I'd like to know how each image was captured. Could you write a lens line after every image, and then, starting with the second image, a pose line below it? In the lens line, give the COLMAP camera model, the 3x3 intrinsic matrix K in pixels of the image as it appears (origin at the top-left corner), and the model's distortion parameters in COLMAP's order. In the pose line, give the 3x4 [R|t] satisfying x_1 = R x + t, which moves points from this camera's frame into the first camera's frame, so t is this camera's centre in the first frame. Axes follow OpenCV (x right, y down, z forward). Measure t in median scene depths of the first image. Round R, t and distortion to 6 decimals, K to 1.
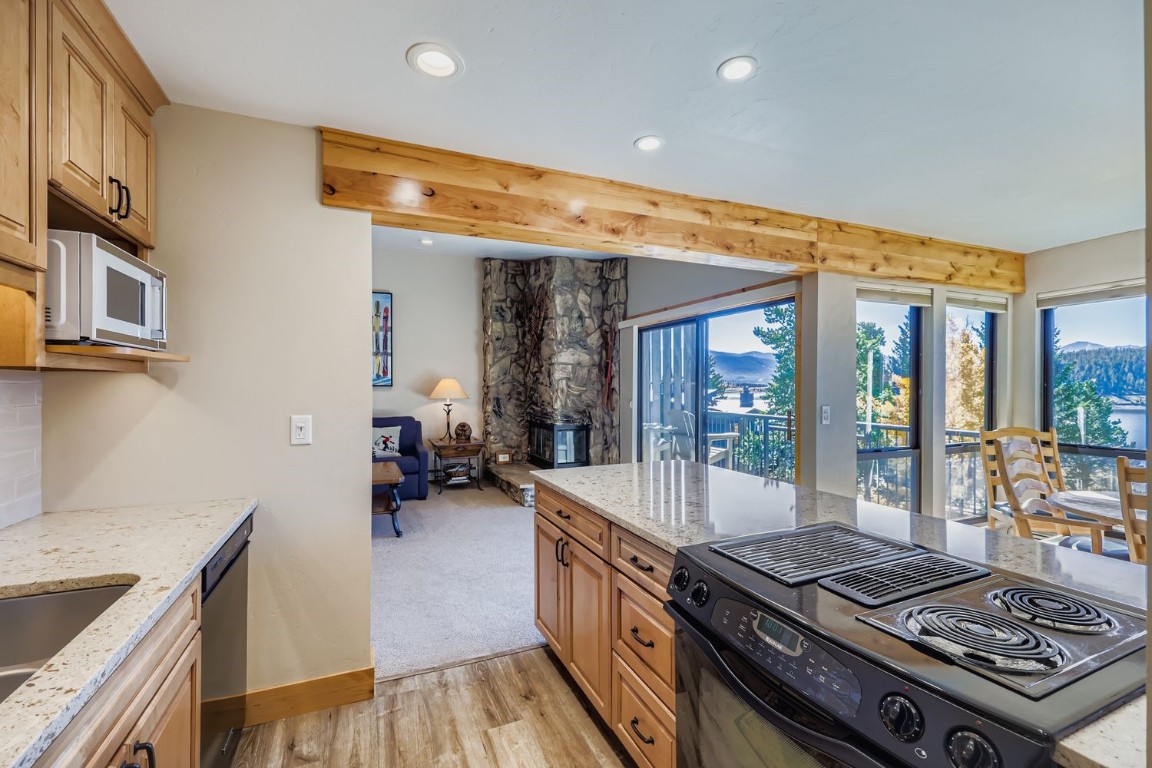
lens RADIAL K [[494.8, 0, 579.6], [0, 494.8, 382.7], [0, 0, 1]] dist [0.029433, -0.000226]
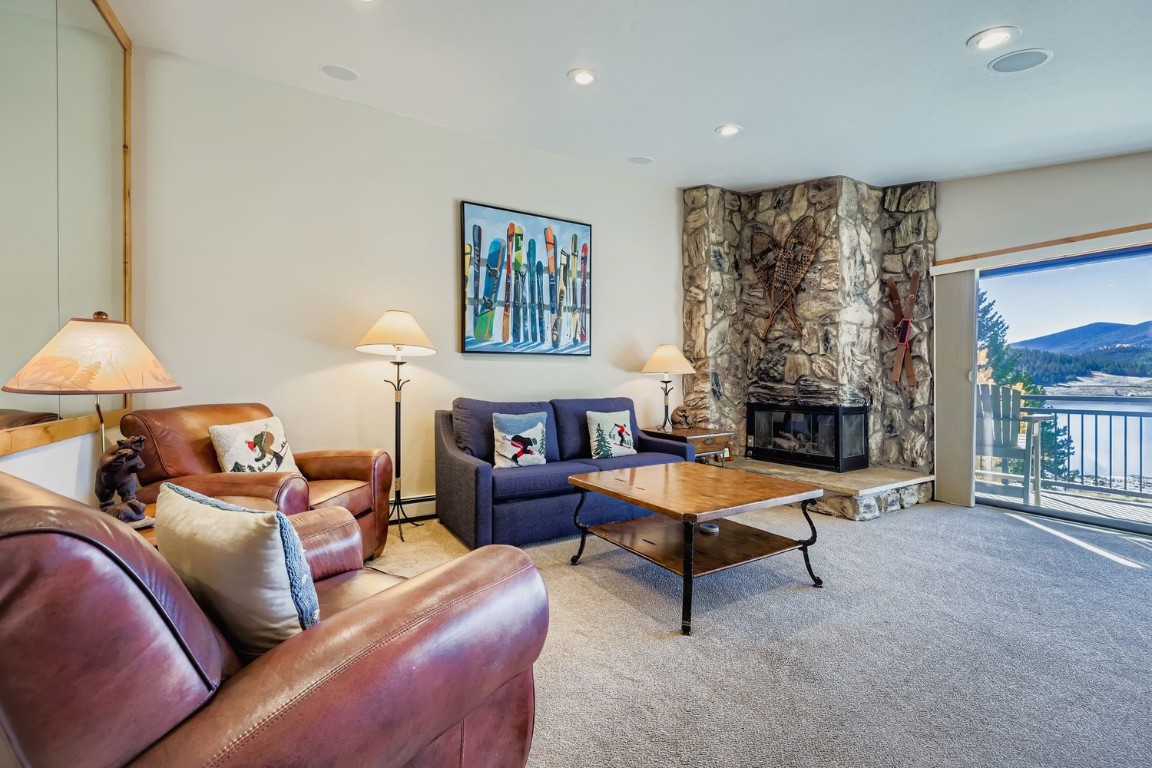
lens RADIAL K [[480.8, 0, 572.1], [0, 480.8, 381.8], [0, 0, 1]] dist [0.000393, -0.000221]
pose [[0.990309, -0.004236, 0.138819, -0.504379], [0.003367, 0.999973, 0.006497, 0.040143], [-0.138843, -0.005967, 0.990296, 0.323396]]
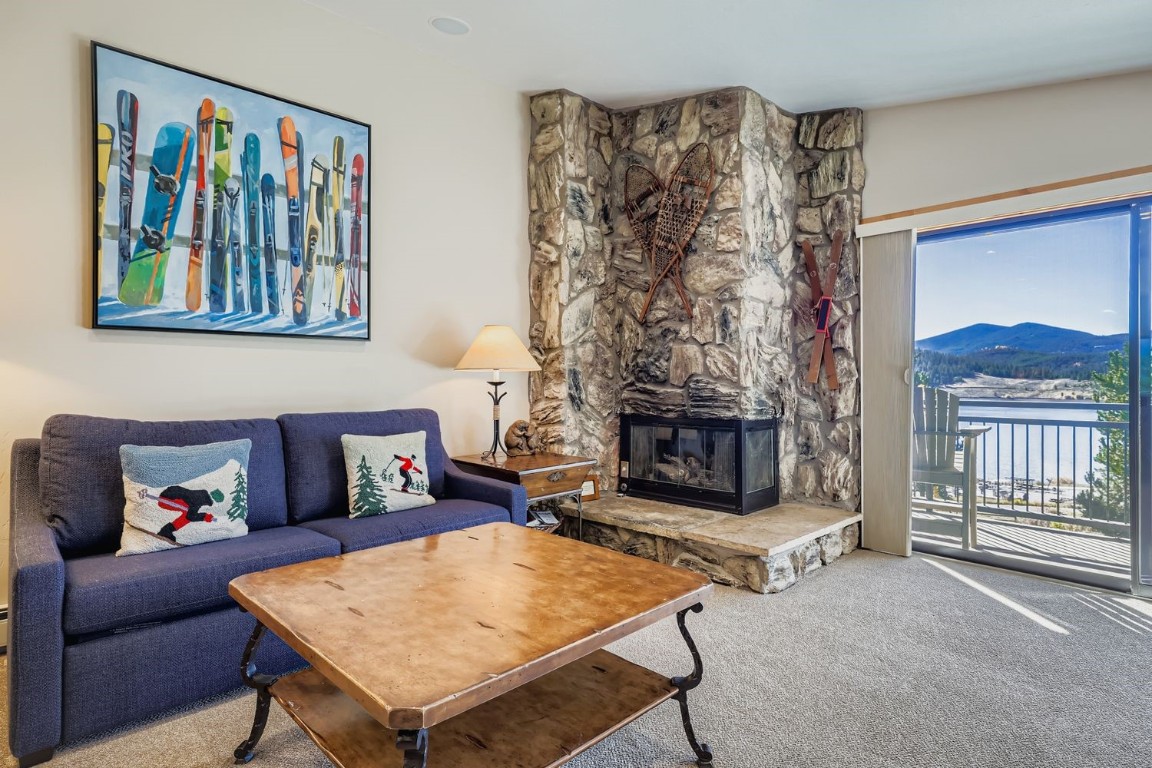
lens RADIAL K [[581.6, 0, 572.4], [0, 581.6, 380.8], [0, 0, 1]] dist [0.001800, 0.000456]
pose [[0.934969, -0.001634, 0.354725, -0.395721], [0.000280, 0.999992, 0.003868, 0.040597], [-0.354729, -0.003517, 0.934963, 0.466765]]
